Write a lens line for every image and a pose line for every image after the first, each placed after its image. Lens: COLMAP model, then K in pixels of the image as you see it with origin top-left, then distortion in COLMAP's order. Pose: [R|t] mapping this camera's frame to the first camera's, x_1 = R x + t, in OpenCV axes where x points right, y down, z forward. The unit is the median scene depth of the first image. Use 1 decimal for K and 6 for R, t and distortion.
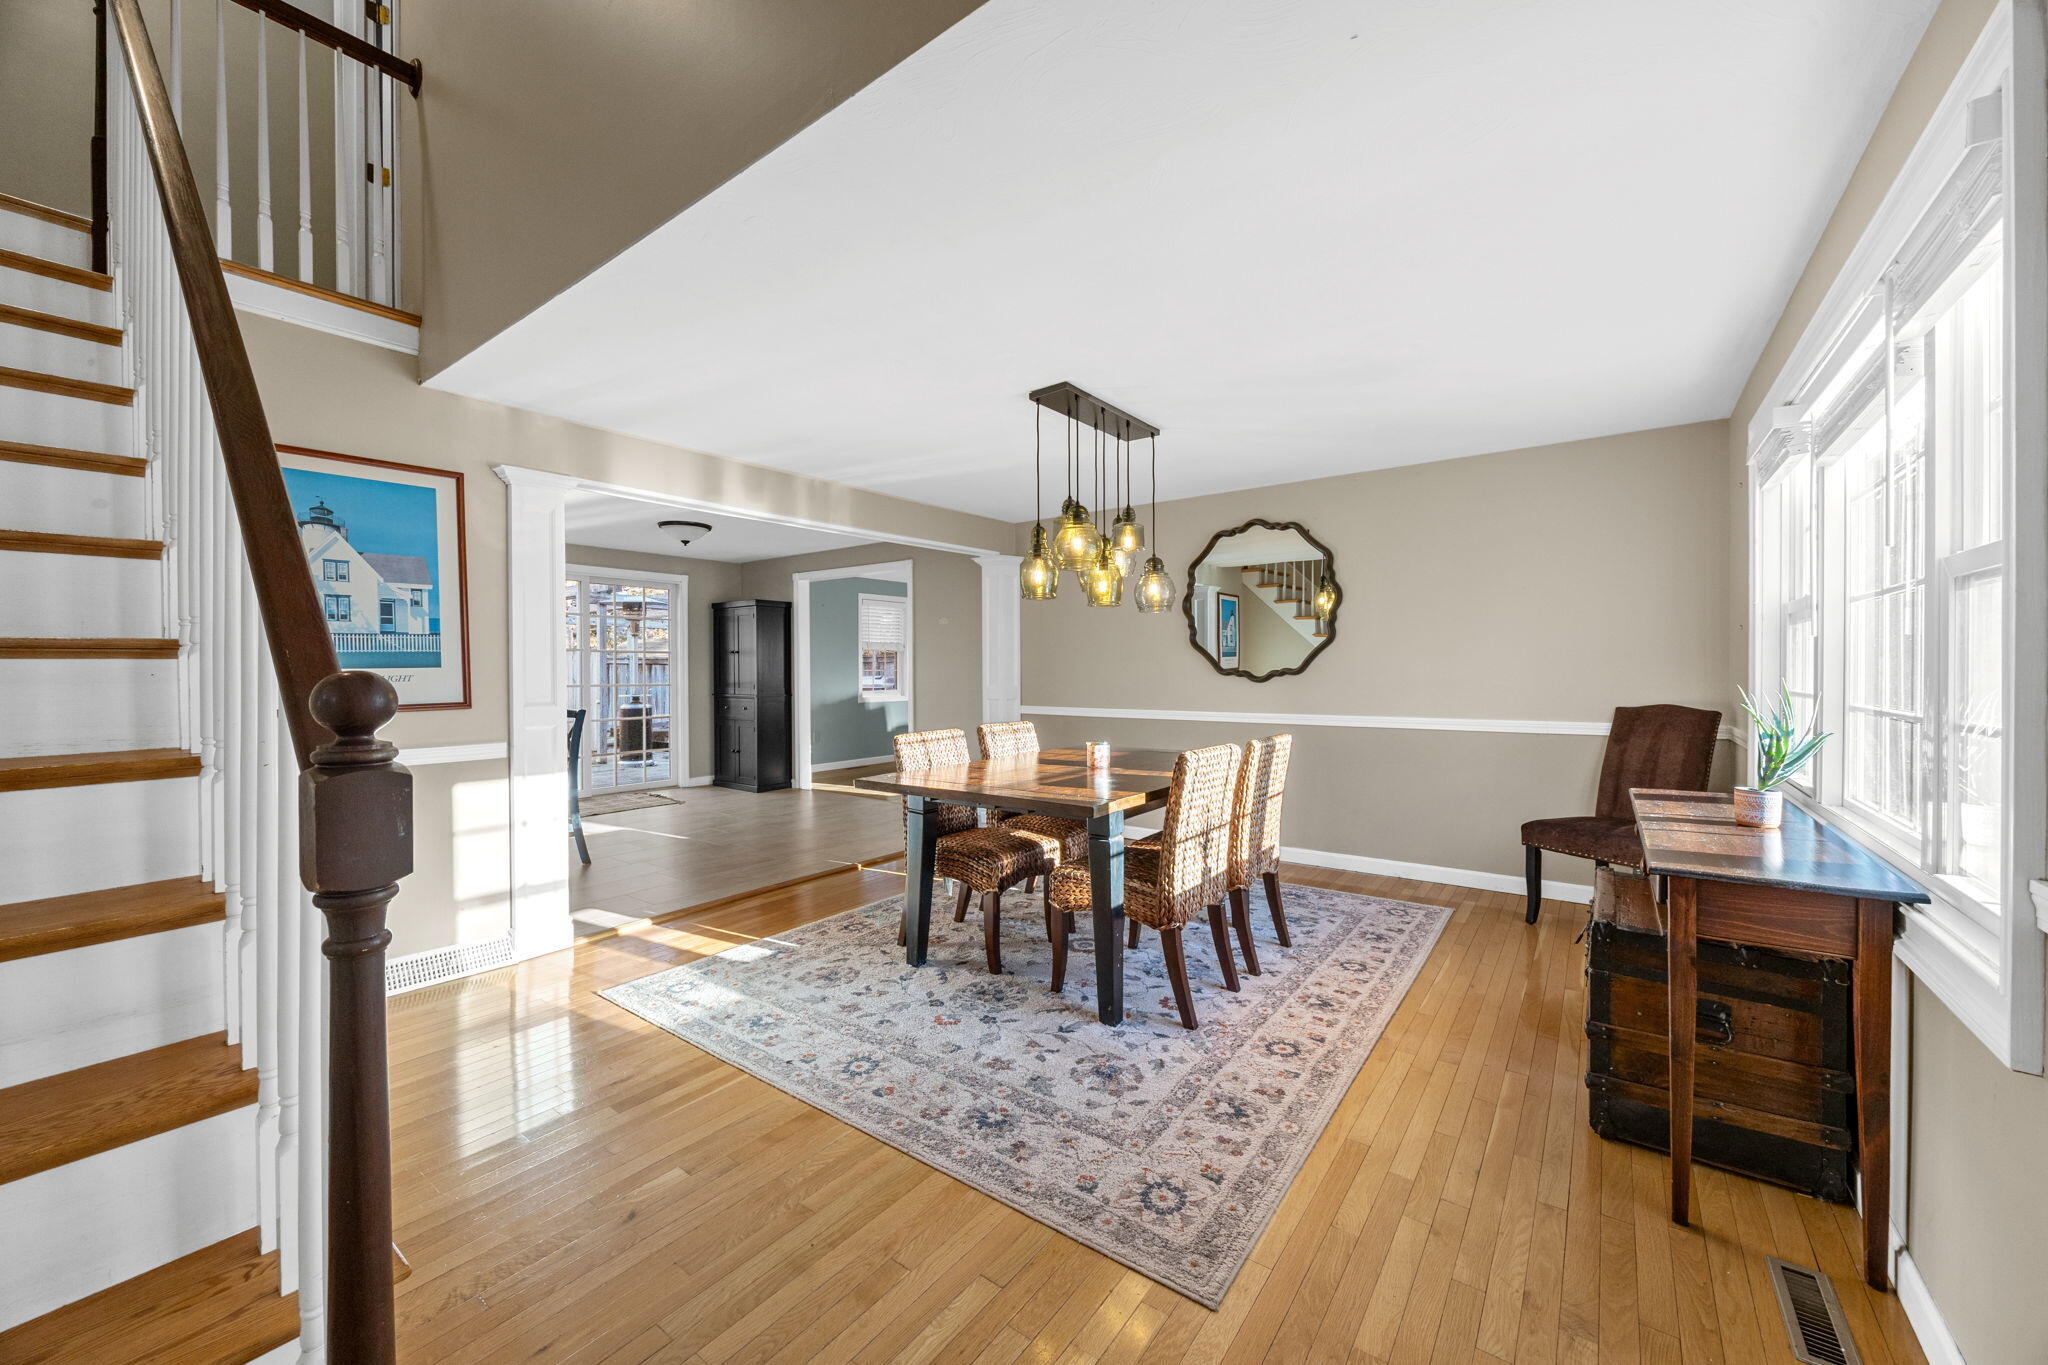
lens RADIAL K [[784.9, 0, 1022.5], [0, 784.9, 677.5], [0, 0, 1]] dist [-0.002288, -0.000108]
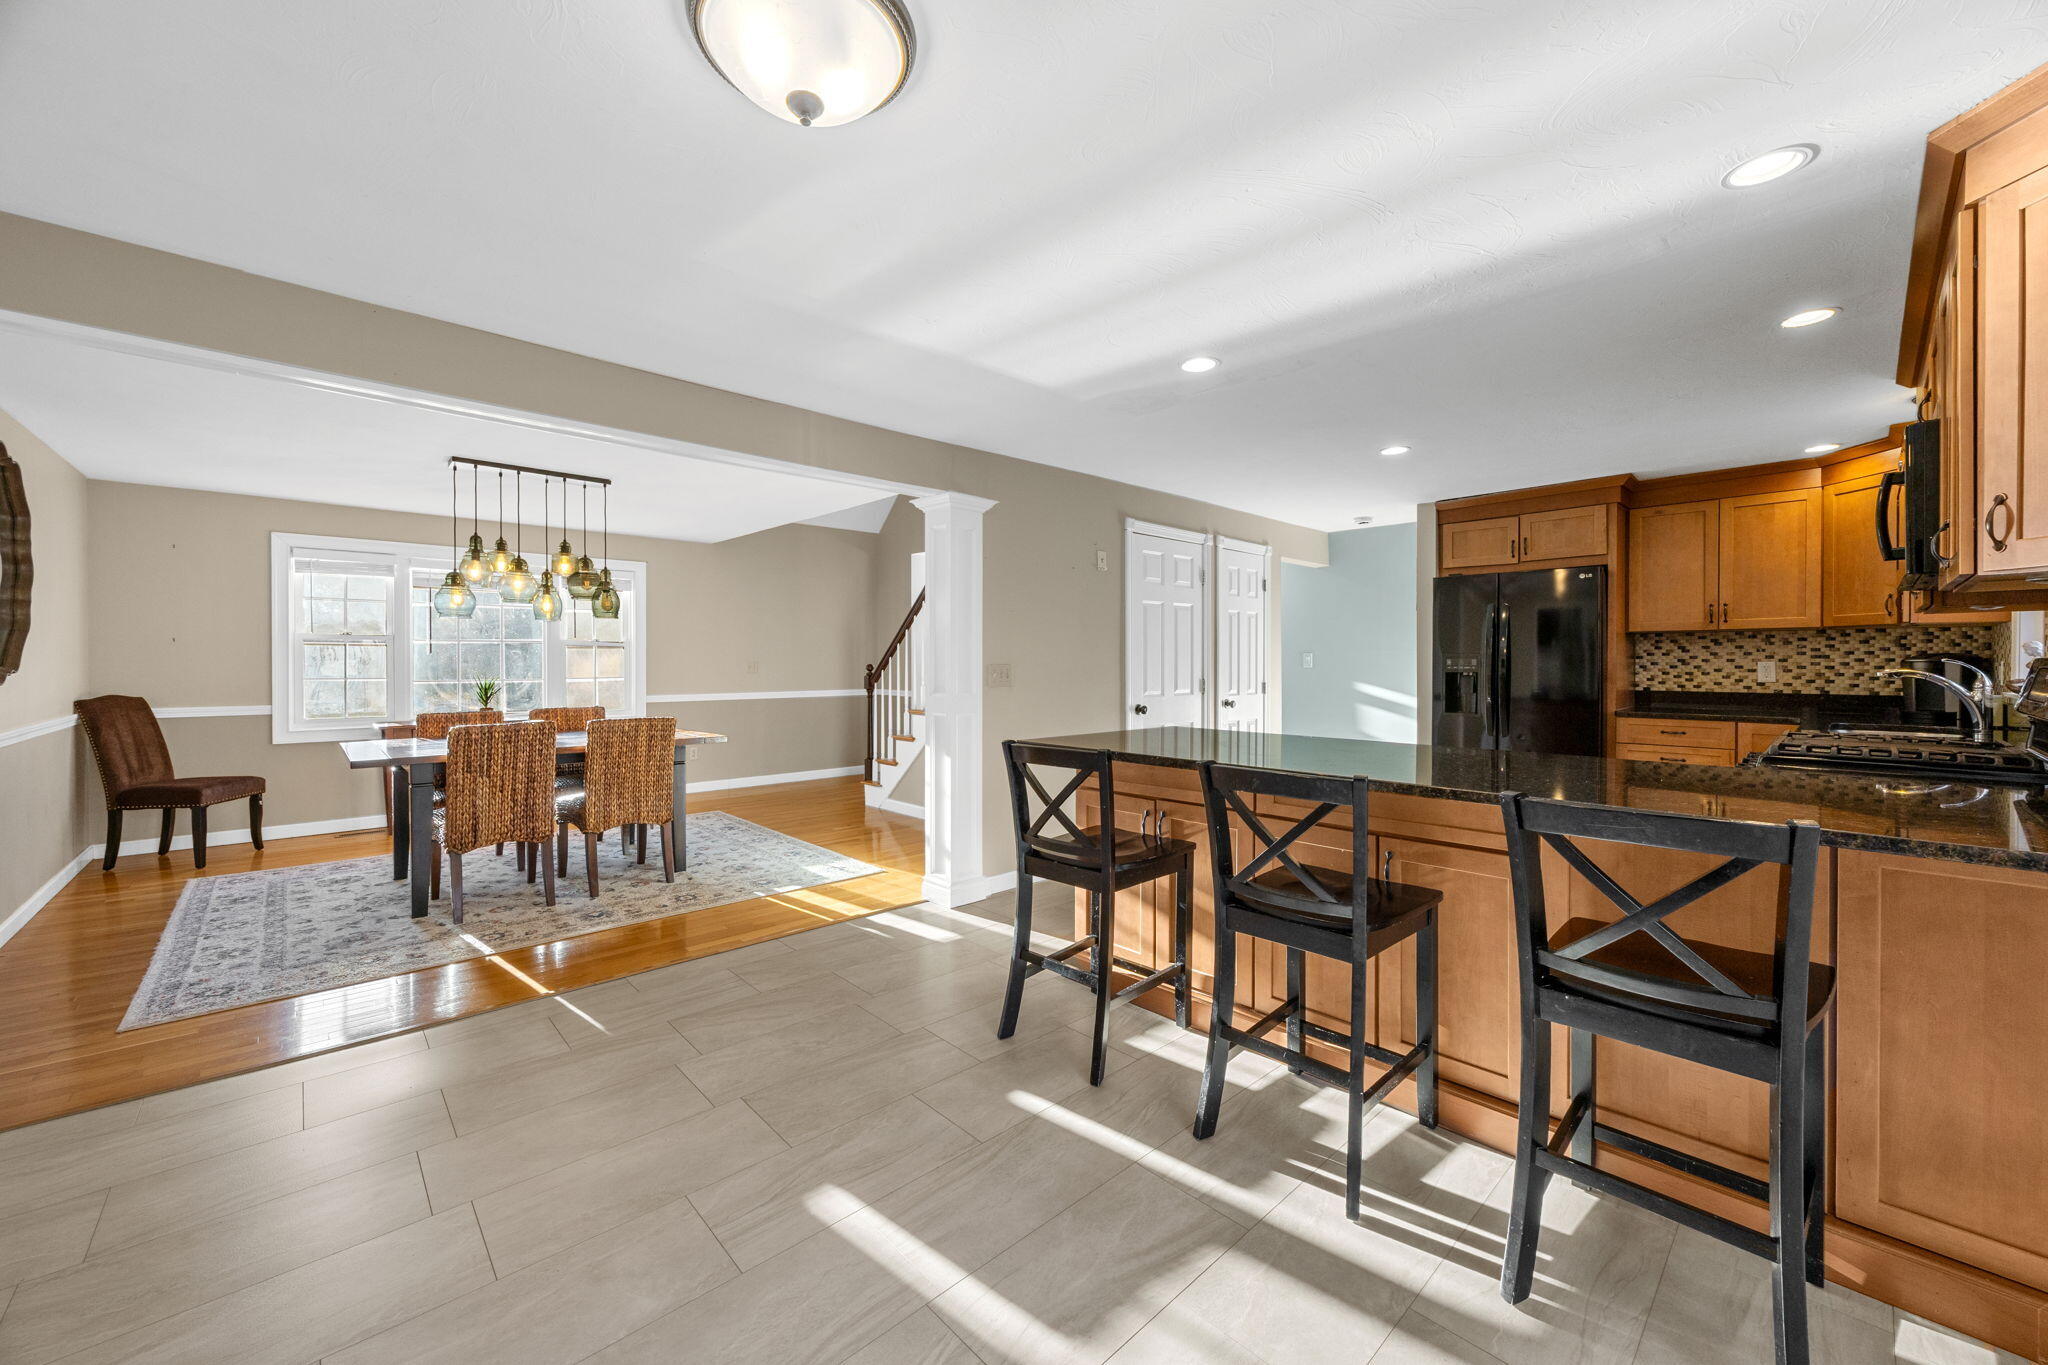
lens RADIAL K [[787.8, 0, 1018.4], [0, 787.8, 663.4], [0, 0, 1]] dist [-0.000352, 0.000182]
pose [[-0.981738, 0.001560, 0.190231, -0.924327], [0.004220, 0.999899, 0.013579, -0.027566], [-0.190191, 0.014134, -0.981645, 2.074061]]
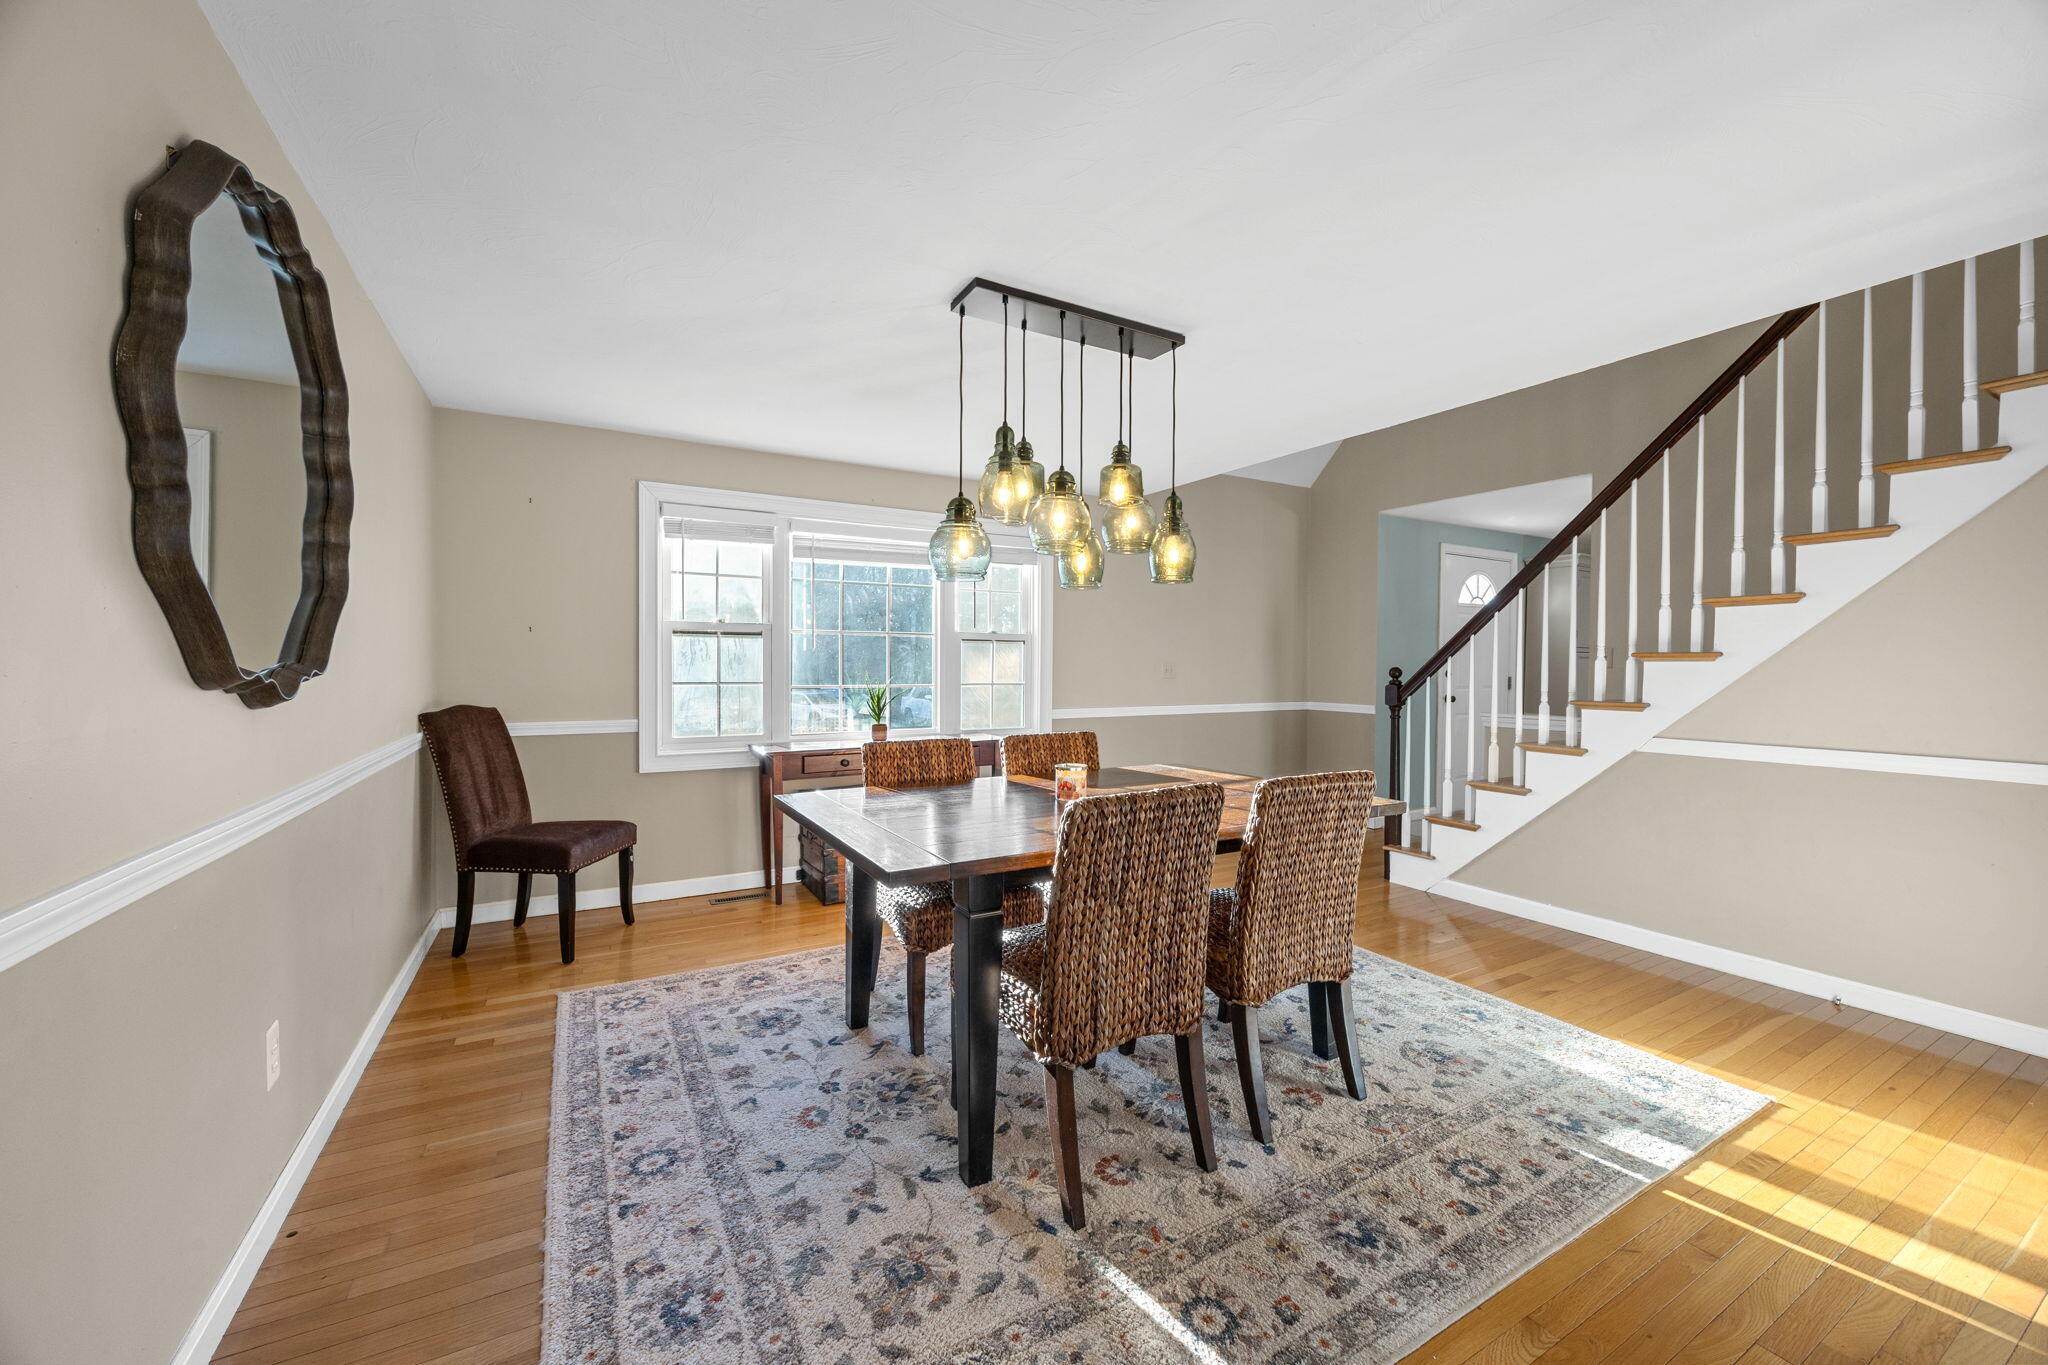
lens RADIAL K [[778.3, 0, 1020.1], [0, 778.3, 674.9], [0, 0, 1]] dist [-0.001304, -0.000143]
pose [[-0.913663, -0.008970, 0.406373, -0.151197], [0.000485, 0.999732, 0.023158, -0.019731], [-0.406472, 0.021355, -0.913414, 1.635186]]
